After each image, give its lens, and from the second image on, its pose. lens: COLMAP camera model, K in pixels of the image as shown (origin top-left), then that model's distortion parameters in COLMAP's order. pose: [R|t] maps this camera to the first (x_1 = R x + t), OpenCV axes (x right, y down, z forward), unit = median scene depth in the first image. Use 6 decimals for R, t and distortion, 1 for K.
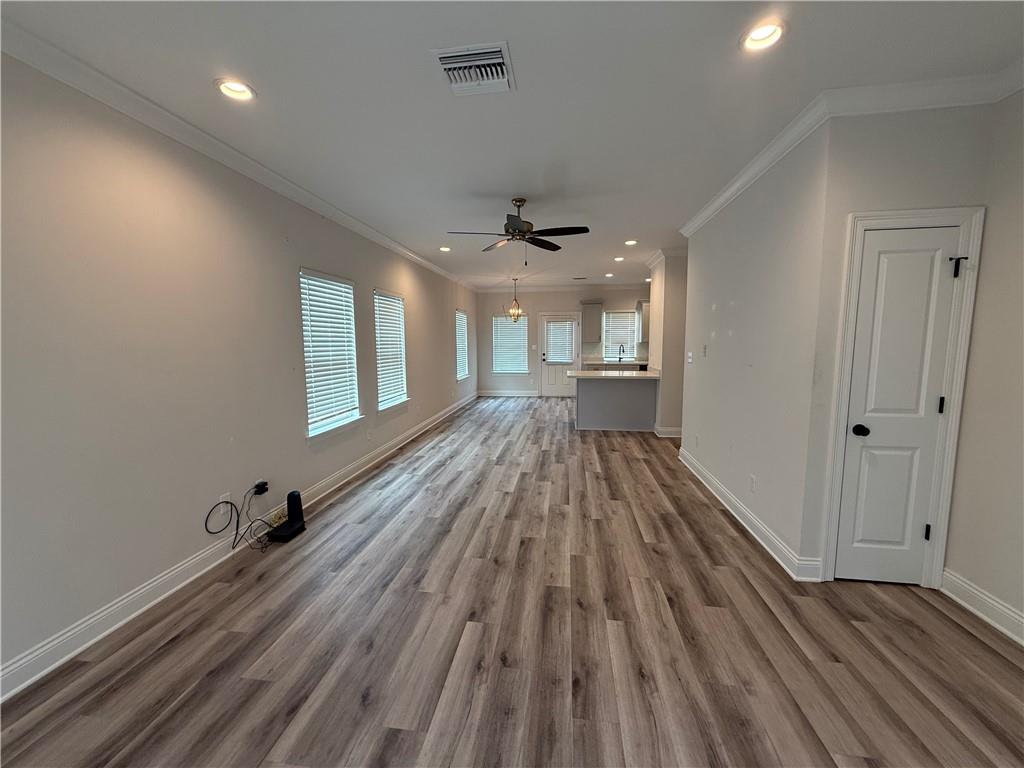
lens RADIAL K [[404.8, 0, 507.9], [0, 404.8, 384.9], [0, 0, 1]] dist [-0.001088, 0.000368]
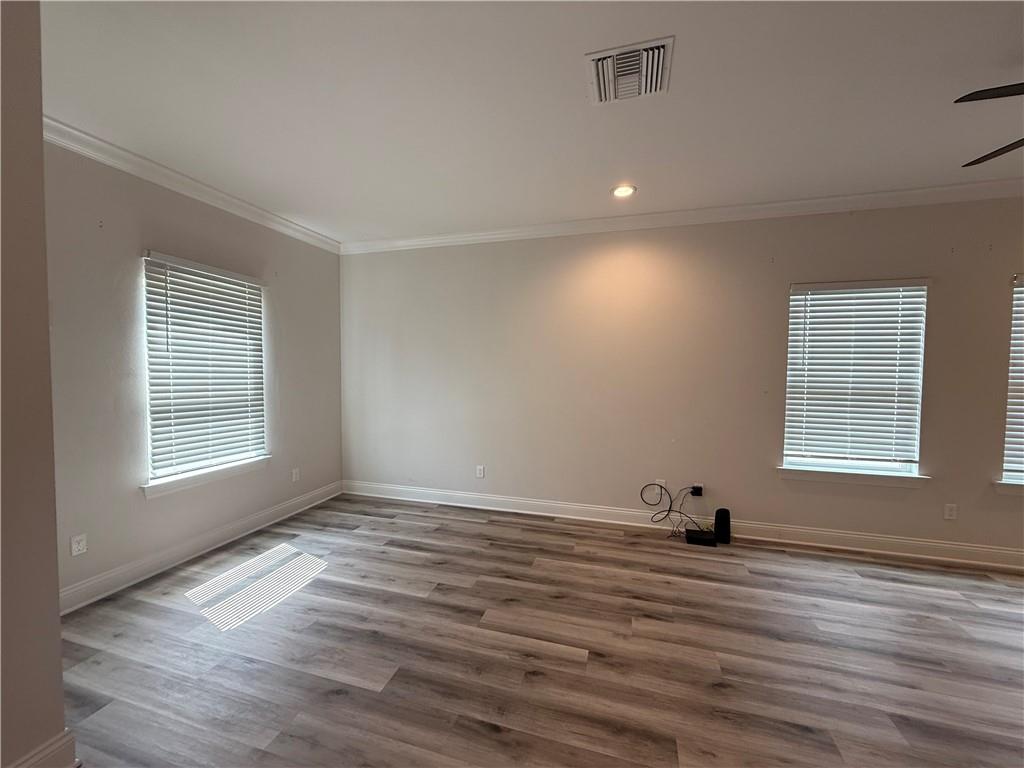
lens RADIAL K [[404.8, 0, 508.7], [0, 404.8, 384.5], [0, 0, 1]] dist [-0.001088, 0.000368]
pose [[-0.149242, 0.049806, -0.987546, 0.542436], [-0.113706, 0.991241, 0.067176, -0.055542], [0.982241, 0.122315, -0.142272, 0.557612]]
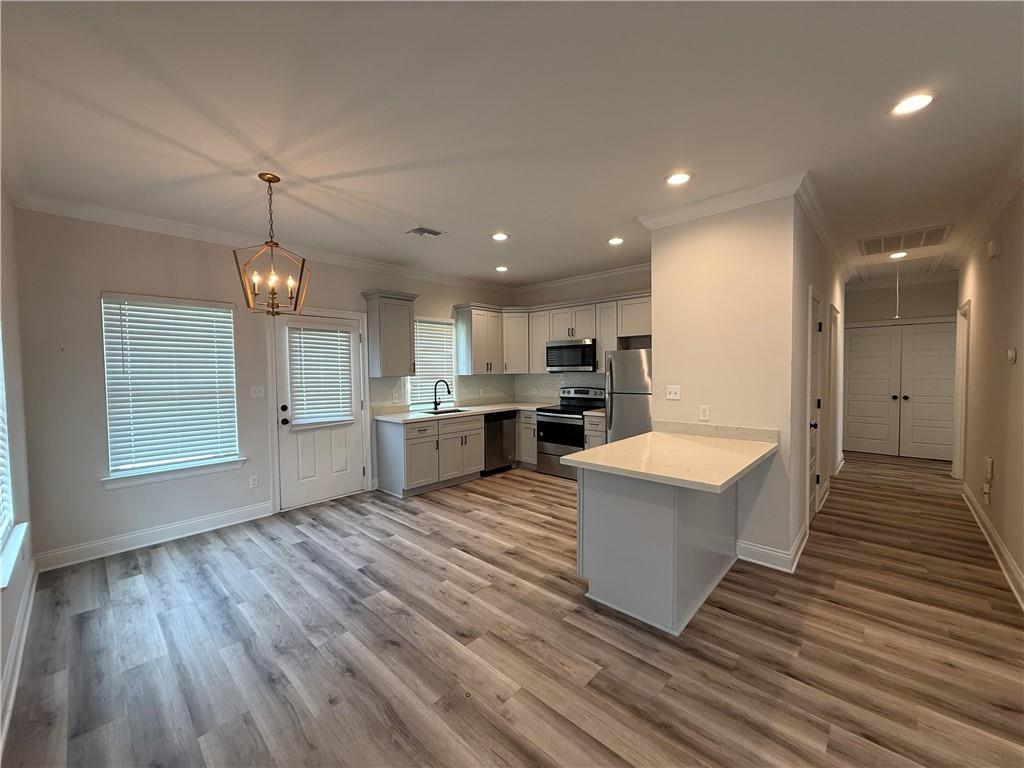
lens RADIAL K [[404.8, 0, 507.5], [0, 404.8, 386.1], [0, 0, 1]] dist [-0.001088, 0.000368]
pose [[0.574773, -0.039804, 0.817344, -0.357642], [0.103026, 0.994389, -0.024024, -0.199820], [-0.811801, 0.098016, 0.575649, 1.803561]]
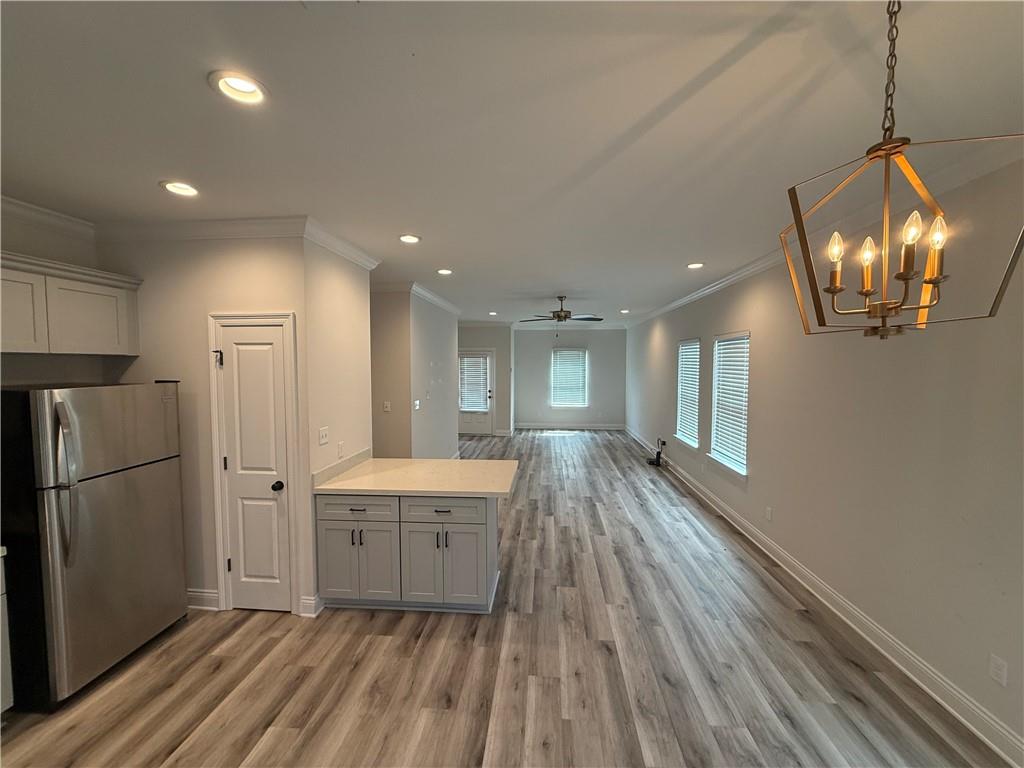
lens RADIAL K [[404.8, 0, 509.2], [0, 404.8, 383.8], [0, 0, 1]] dist [-0.001088, 0.000368]
pose [[-0.998886, 0.010041, -0.046107, 0.353905], [0.002387, 0.986598, 0.163151, -0.429178], [0.047128, 0.162859, -0.985523, 2.957750]]
